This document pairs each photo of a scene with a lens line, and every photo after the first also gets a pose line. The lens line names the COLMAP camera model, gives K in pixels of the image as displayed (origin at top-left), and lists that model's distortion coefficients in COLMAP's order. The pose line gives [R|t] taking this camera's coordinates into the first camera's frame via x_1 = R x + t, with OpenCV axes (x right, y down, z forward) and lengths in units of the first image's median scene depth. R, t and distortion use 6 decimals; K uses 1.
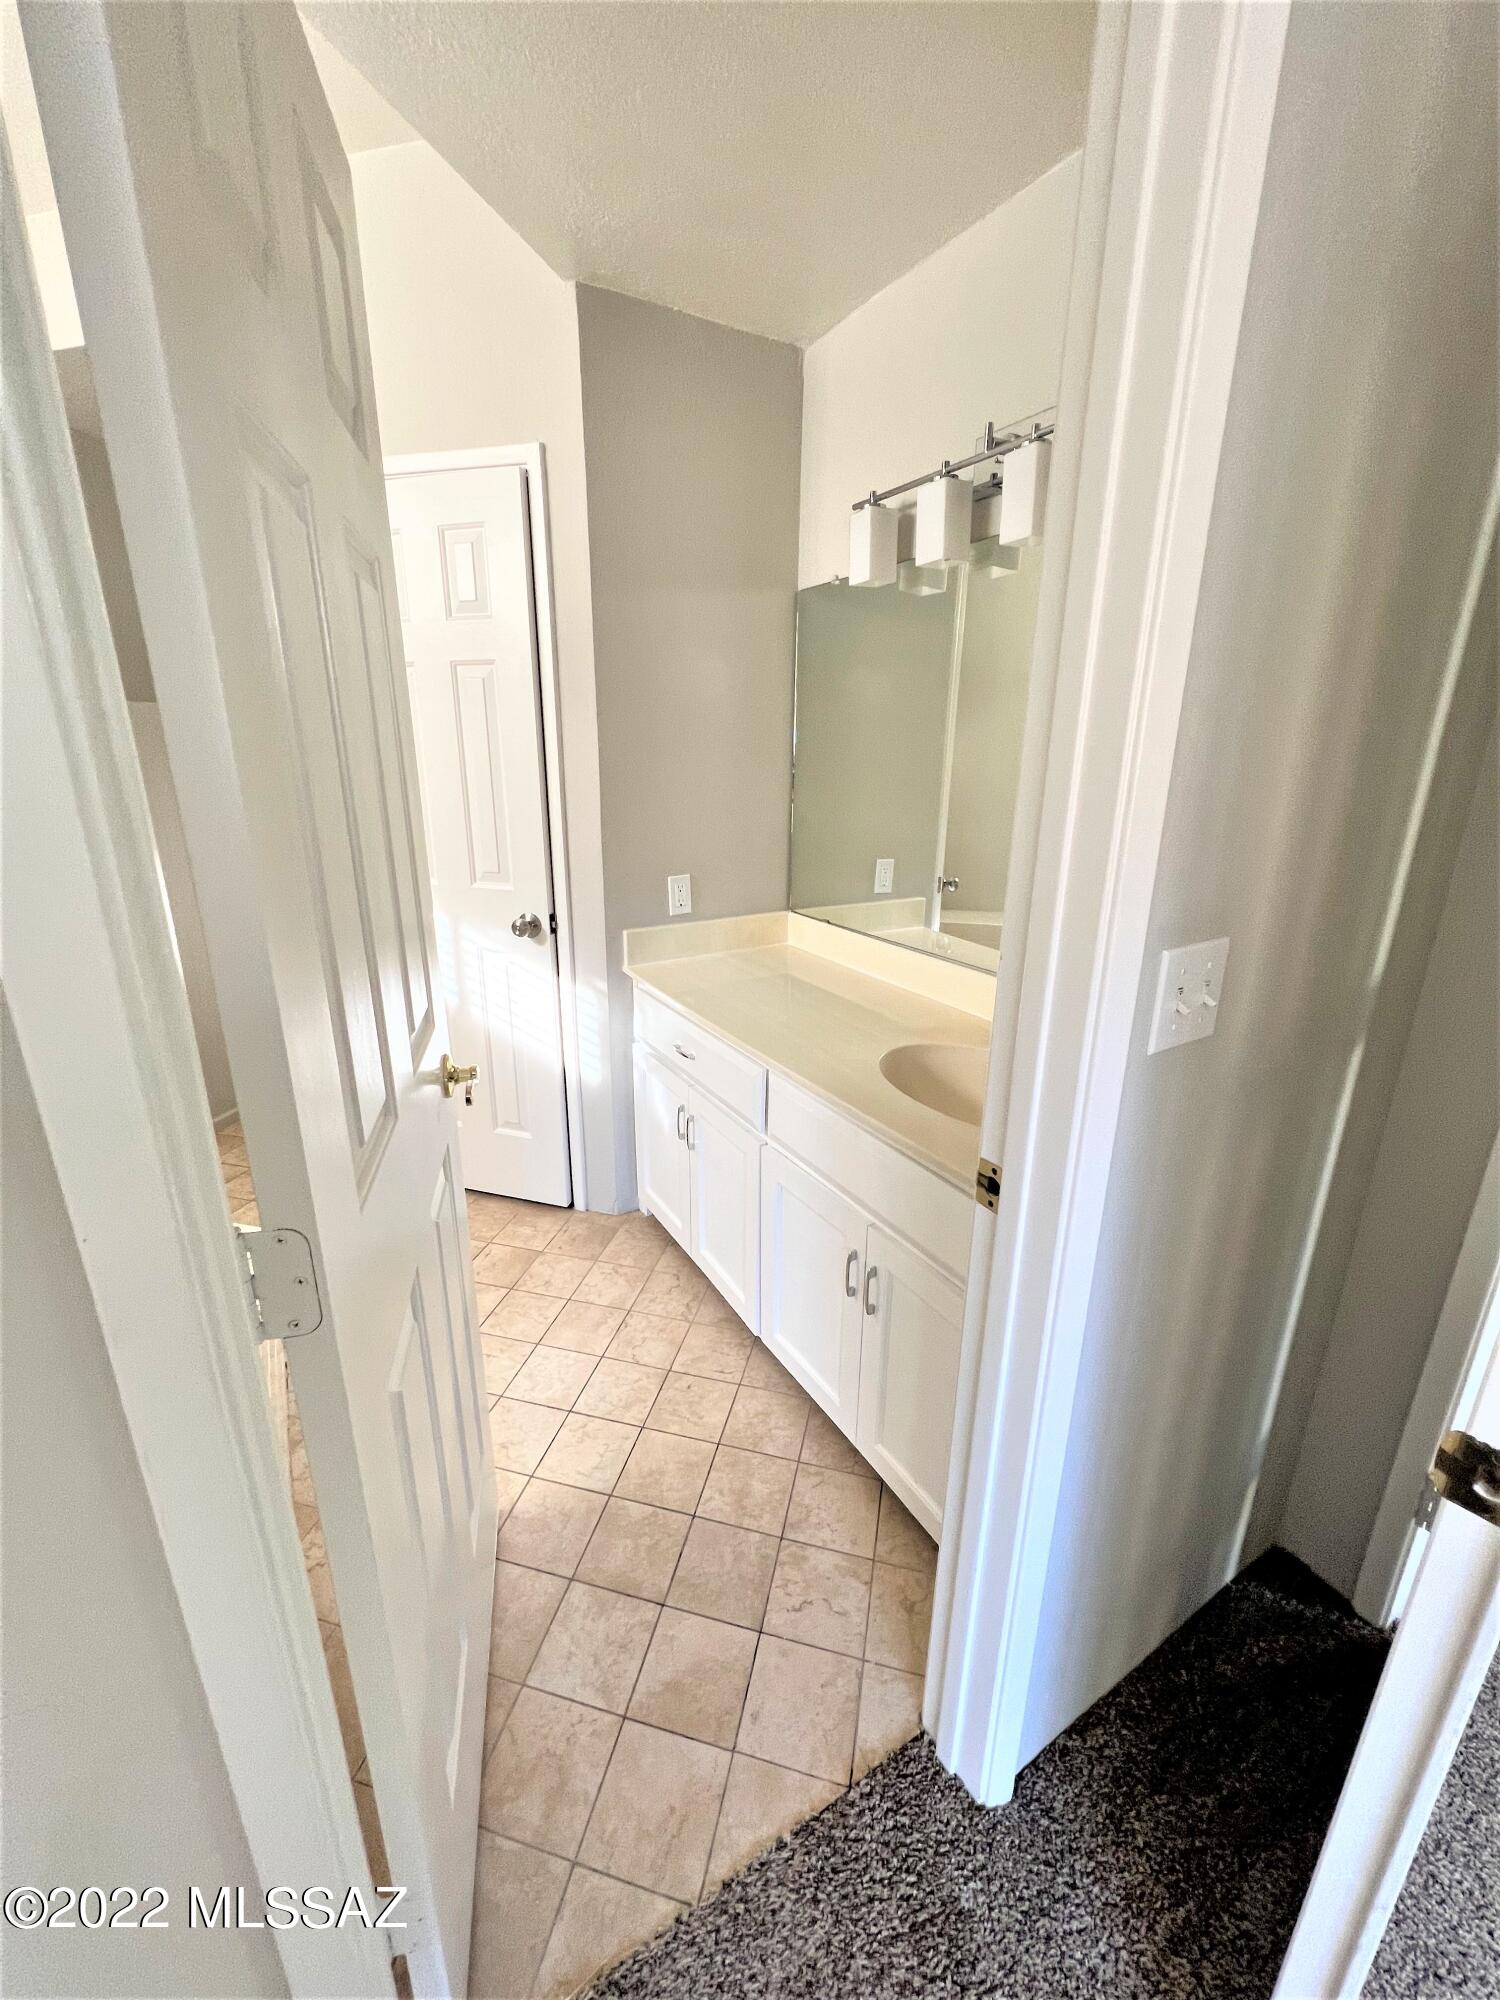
lens RADIAL K [[805.4, 0, 749.2], [0, 805.4, 994.2], [0, 0, 1]] dist [0.002048, 0.001080]
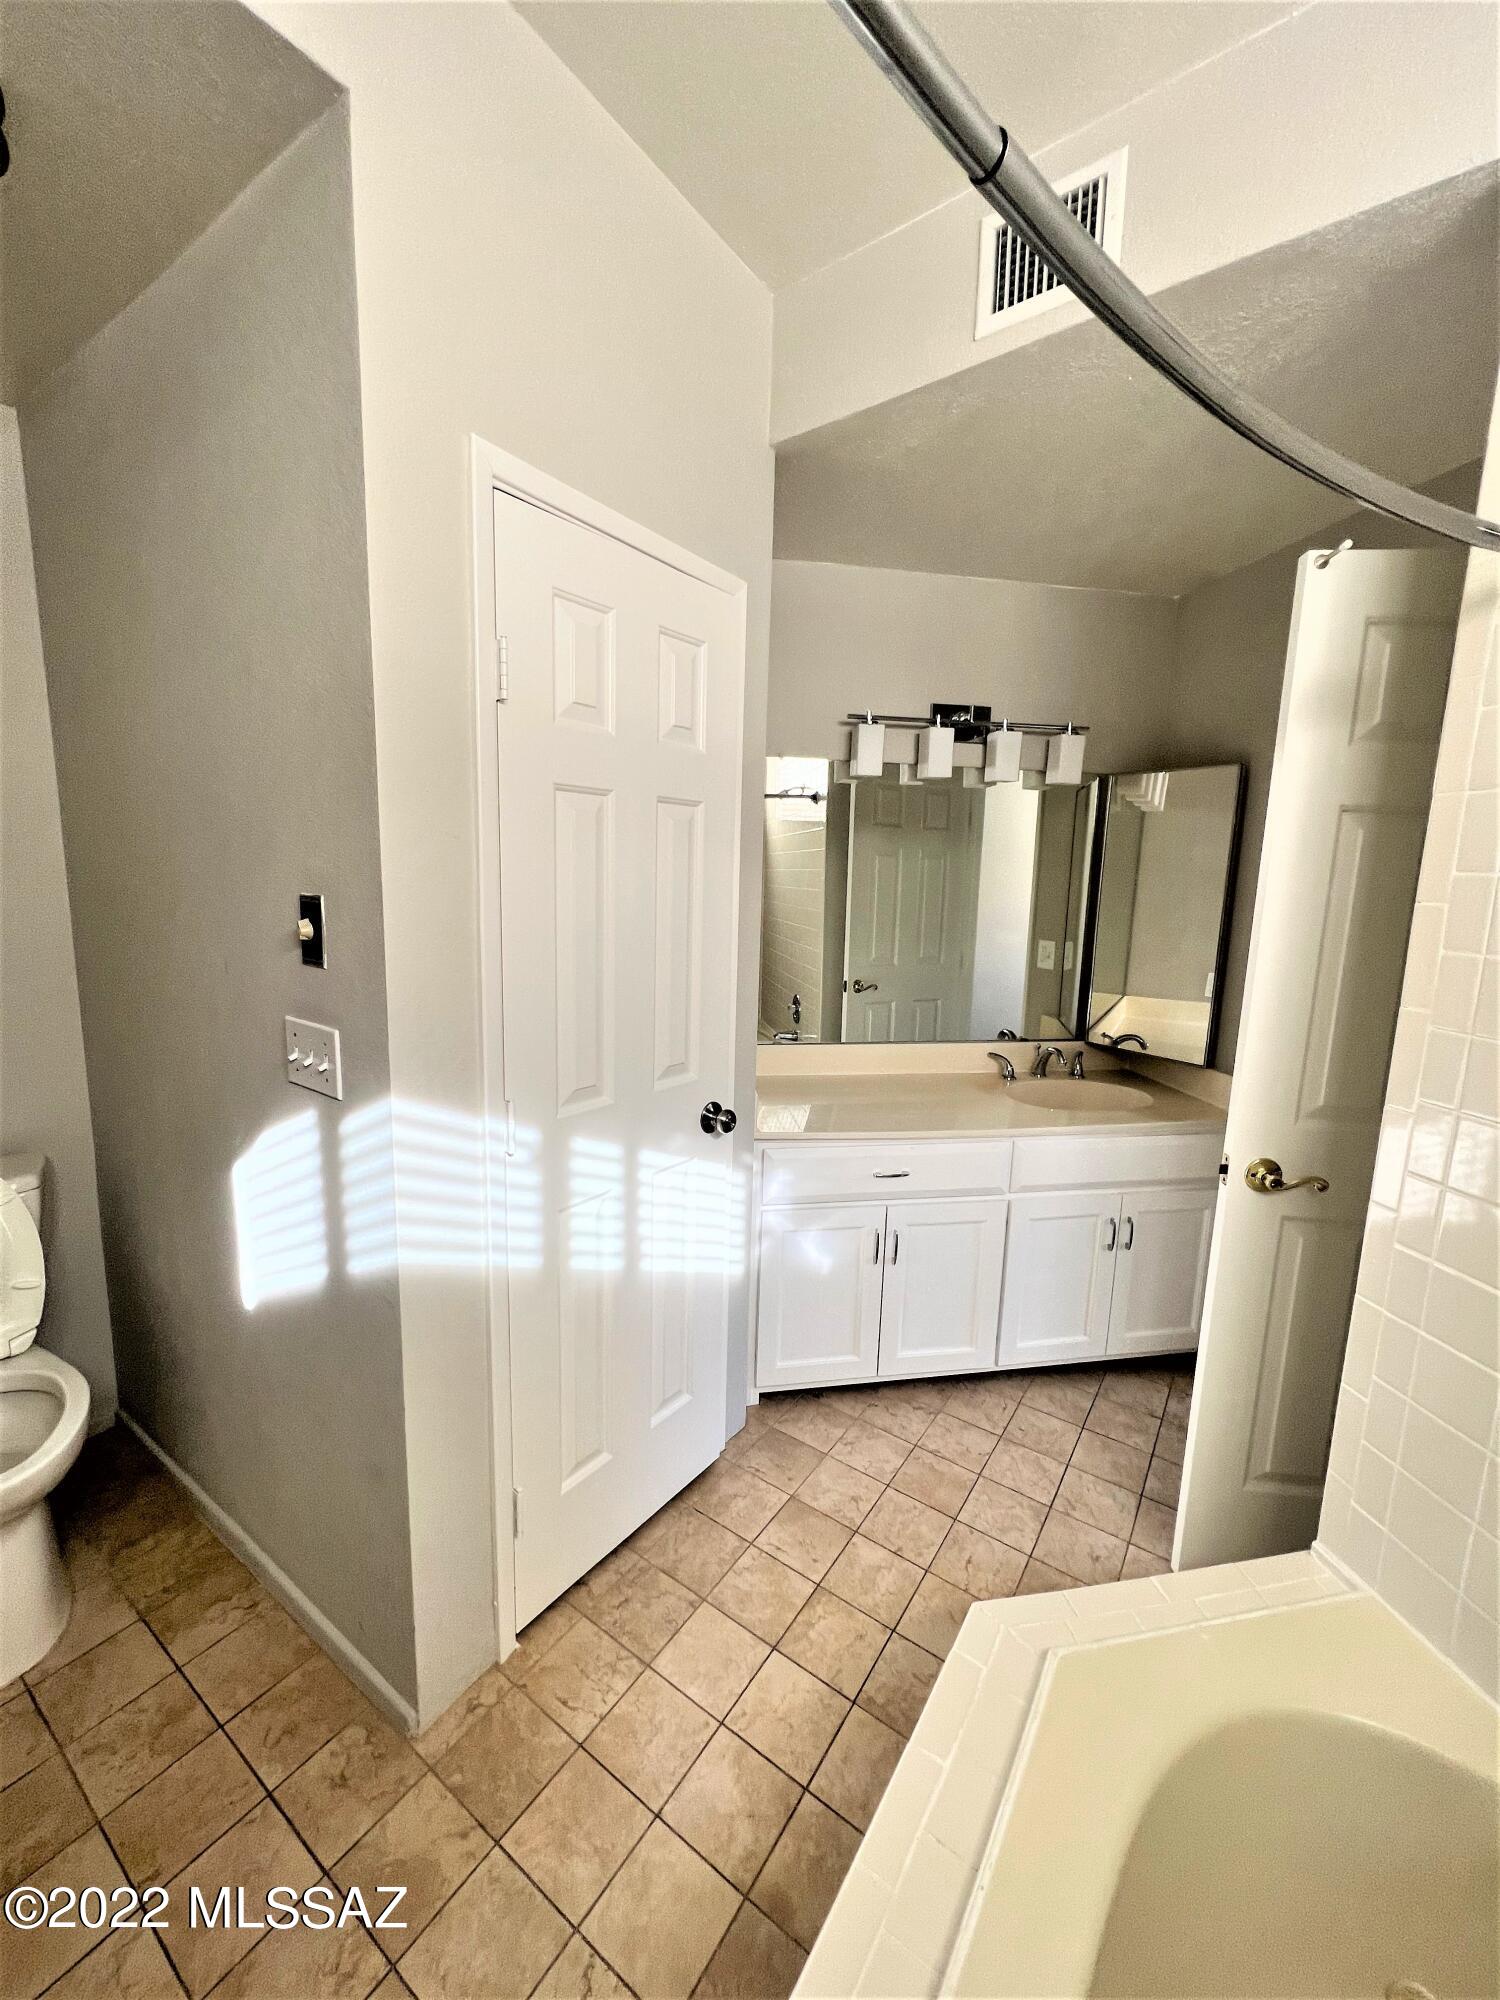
lens RADIAL K [[805.4, 0, 744.8], [0, 805.4, 999.3], [0, 0, 1]] dist [0.002048, 0.001080]
pose [[0.355418, -0.153225, 0.922063, -0.983788], [0.266612, 0.962110, 0.057111, -0.234606], [-0.895877, 0.225535, 0.382803, 0.632351]]
